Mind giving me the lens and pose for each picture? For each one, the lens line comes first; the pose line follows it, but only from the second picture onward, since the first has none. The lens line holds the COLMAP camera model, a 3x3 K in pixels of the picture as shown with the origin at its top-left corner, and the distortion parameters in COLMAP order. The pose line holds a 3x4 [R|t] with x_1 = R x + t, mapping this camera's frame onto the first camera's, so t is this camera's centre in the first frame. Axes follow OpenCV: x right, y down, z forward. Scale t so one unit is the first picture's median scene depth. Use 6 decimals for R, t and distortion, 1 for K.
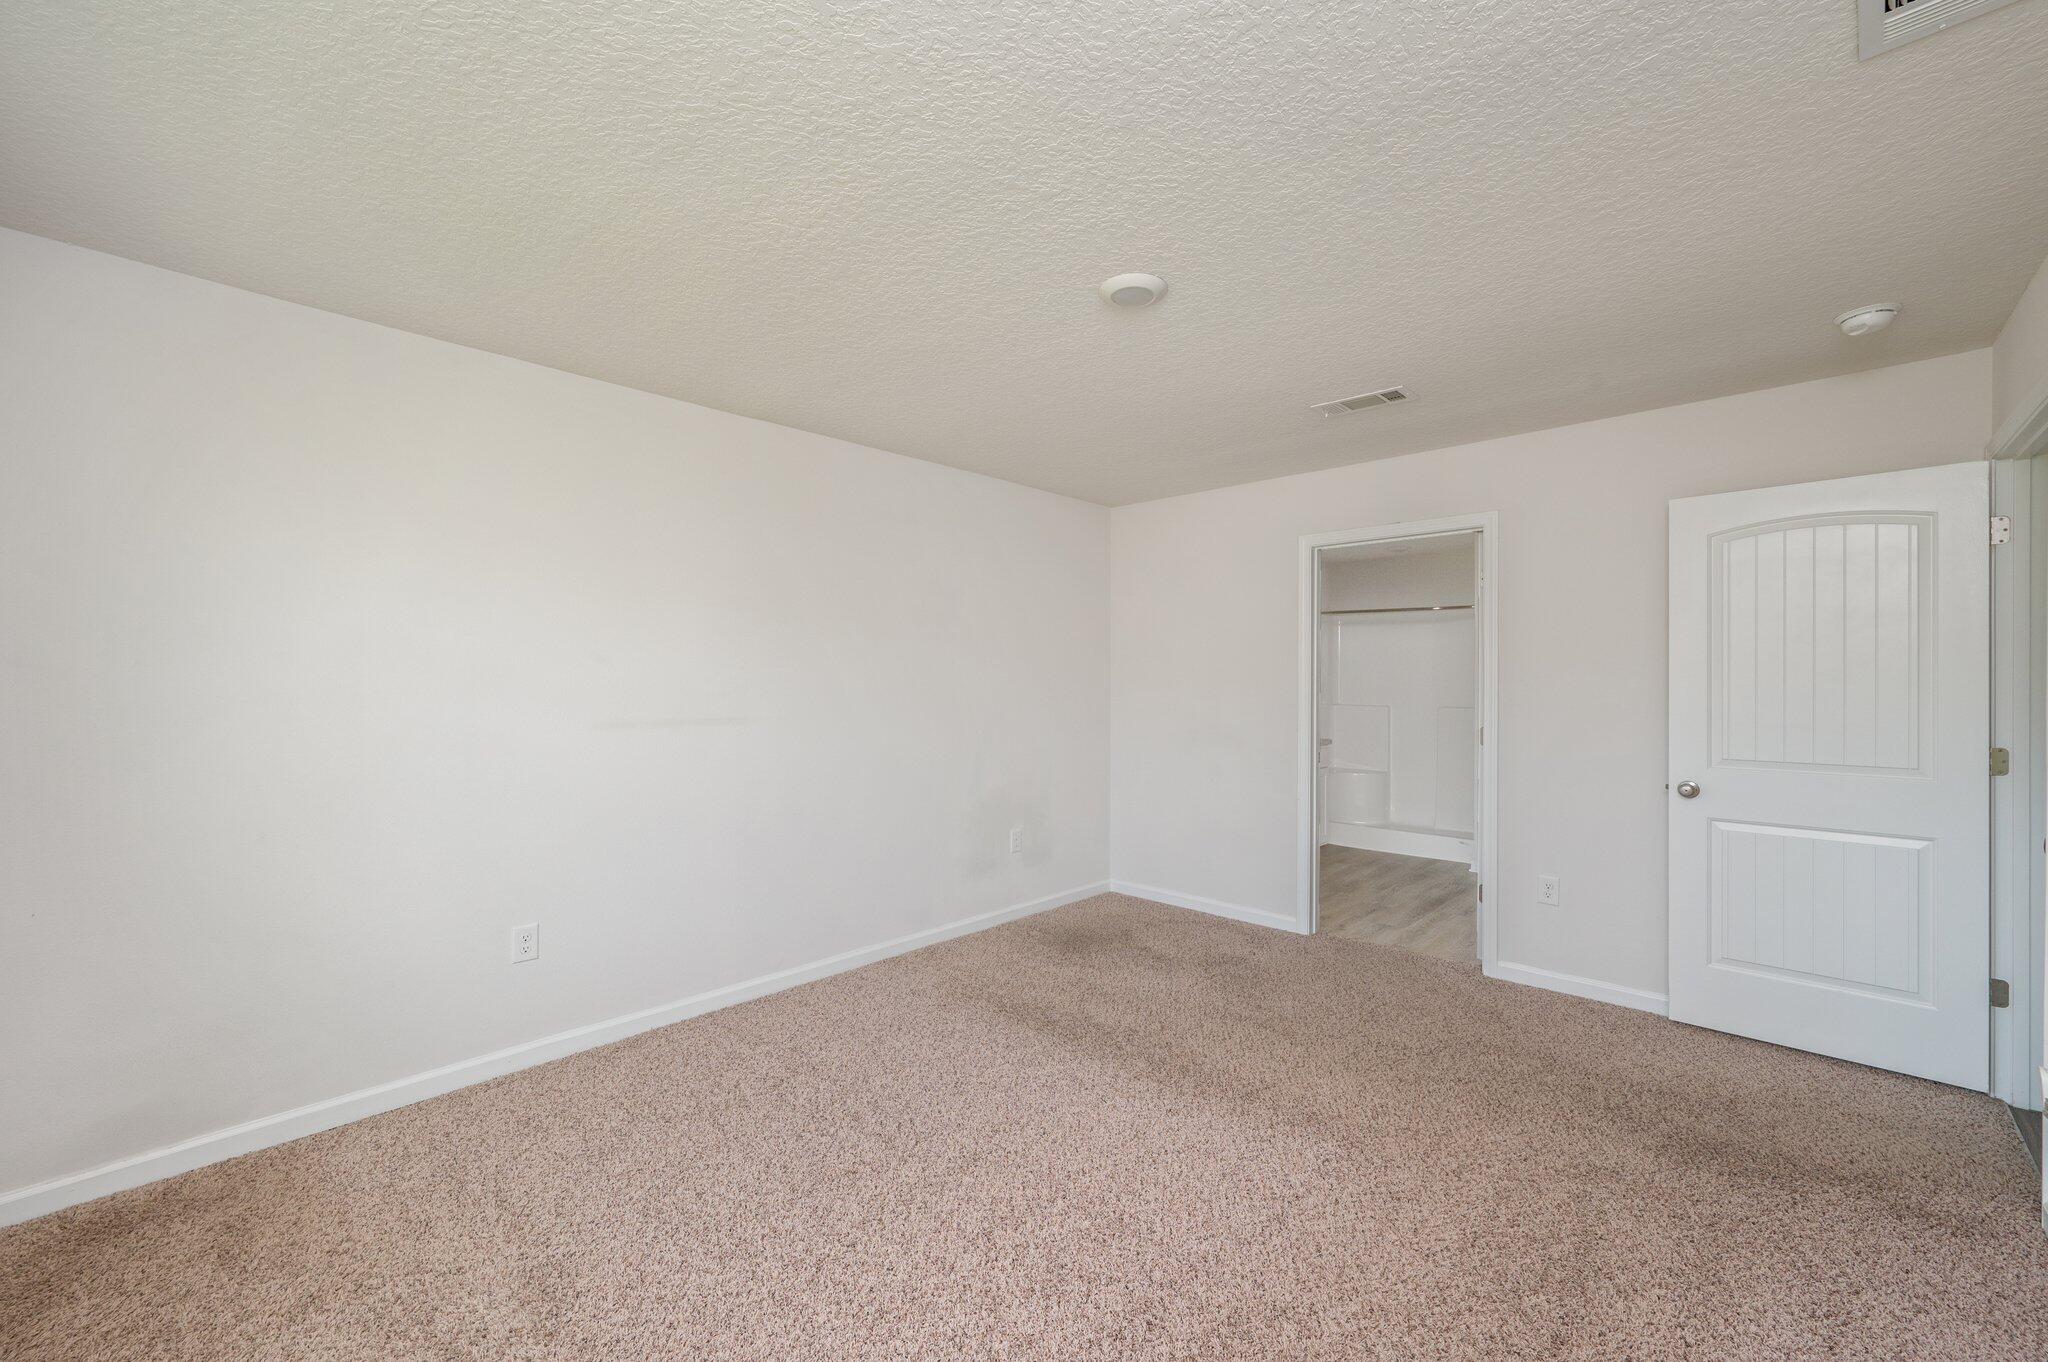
lens RADIAL K [[824.2, 0, 1030.5], [0, 824.2, 686.9], [0, 0, 1]] dist [0.004721, -0.000499]
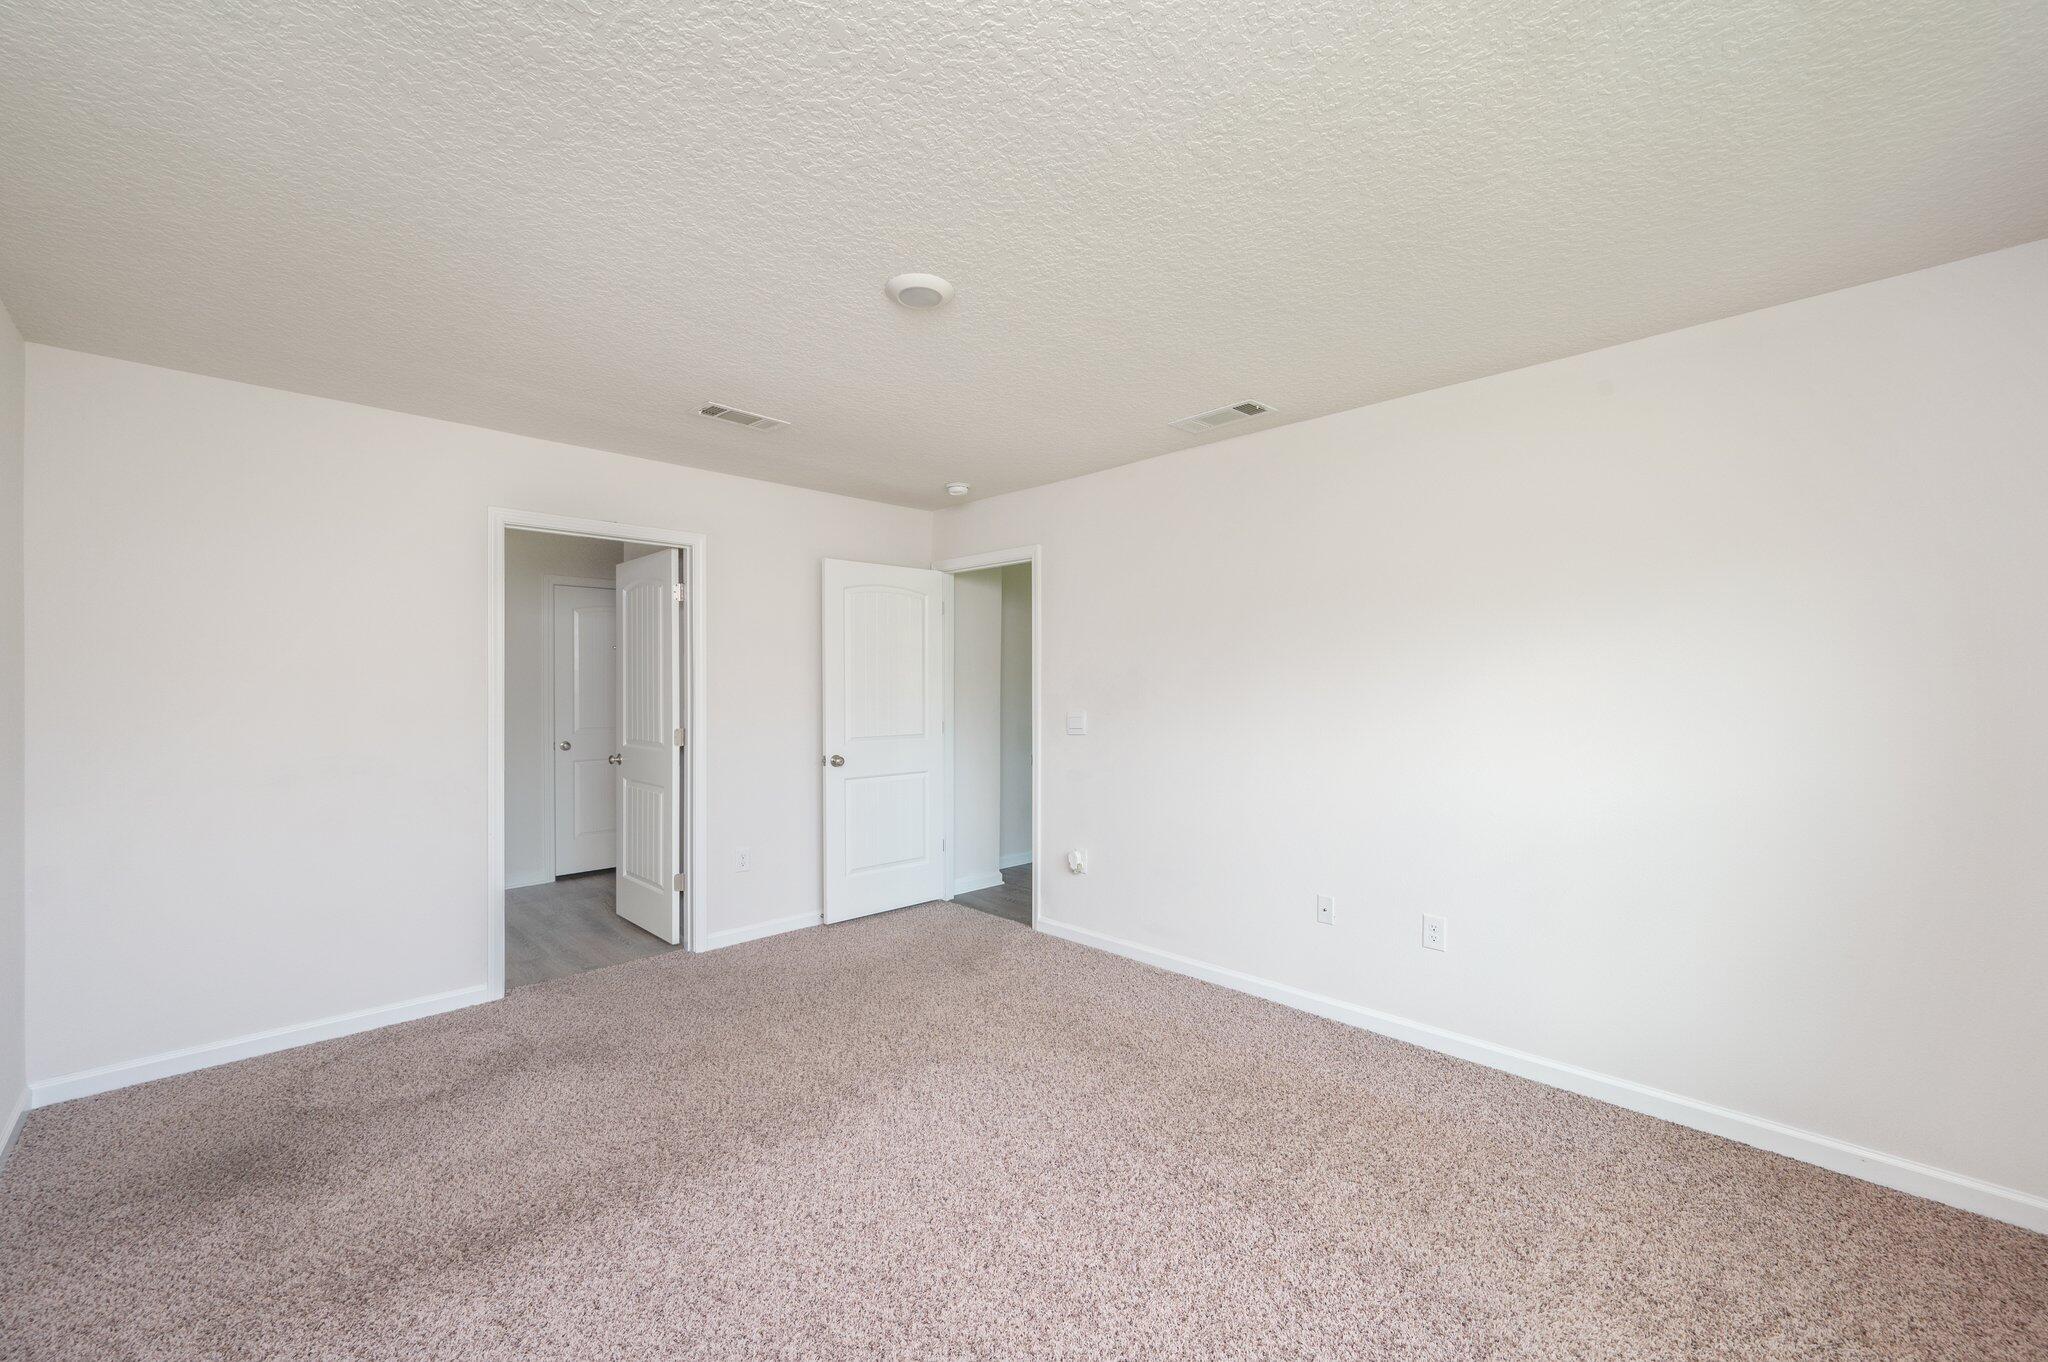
lens RADIAL K [[824.2, 0, 1026.1], [0, 824.2, 678.4], [0, 0, 1]] dist [0.004721, -0.000499]
pose [[0.024444, 0.010422, 0.999647, -0.513504], [0.012705, 0.999862, -0.010735, 0.000761], [-0.999620, 0.012963, 0.024308, 0.503545]]
